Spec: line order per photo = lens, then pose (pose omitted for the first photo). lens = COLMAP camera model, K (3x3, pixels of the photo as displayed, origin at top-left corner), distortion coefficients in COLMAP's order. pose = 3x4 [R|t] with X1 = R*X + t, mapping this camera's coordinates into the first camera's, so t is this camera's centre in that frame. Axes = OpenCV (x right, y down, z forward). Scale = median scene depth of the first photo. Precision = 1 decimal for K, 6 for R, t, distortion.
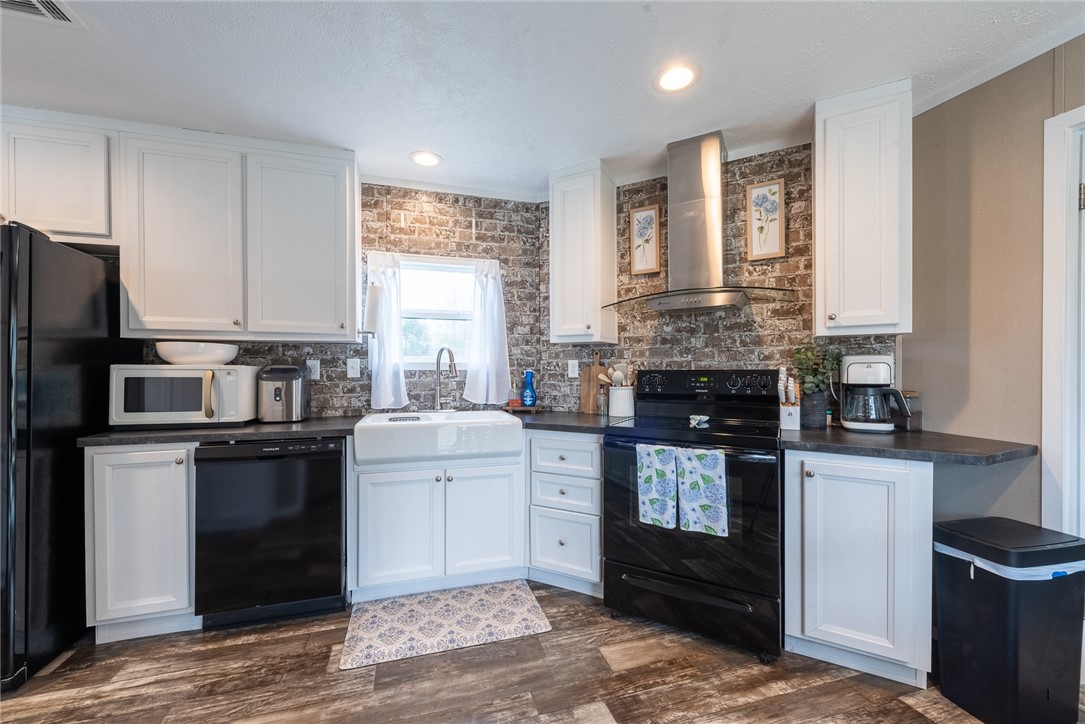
lens RADIAL K [[432.2, 0, 515.1], [0, 432.2, 364.8], [0, 0, 1]] dist [0.009423, -0.003128]
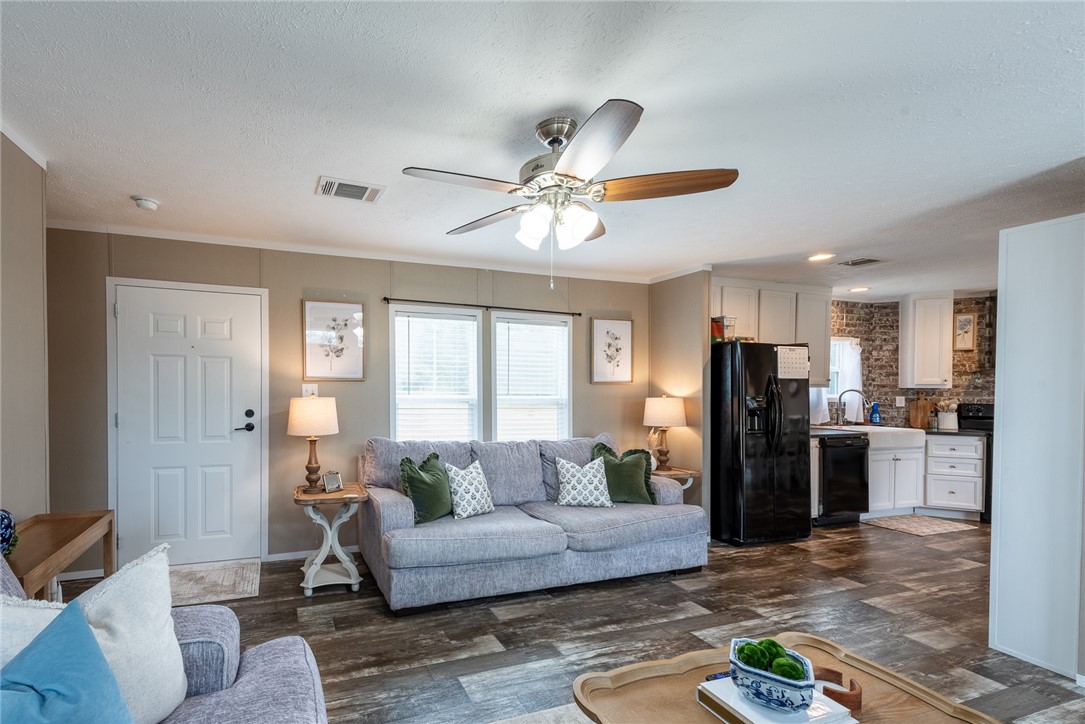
lens RADIAL K [[432.2, 0, 507.7], [0, 432.2, 387.6], [0, 0, 1]] dist [0.009423, -0.003128]
pose [[0.999822, 0.006894, 0.017568, -1.630993], [-0.006957, 0.999969, 0.003552, -0.046943], [-0.017543, -0.003674, 0.999839, -0.781293]]
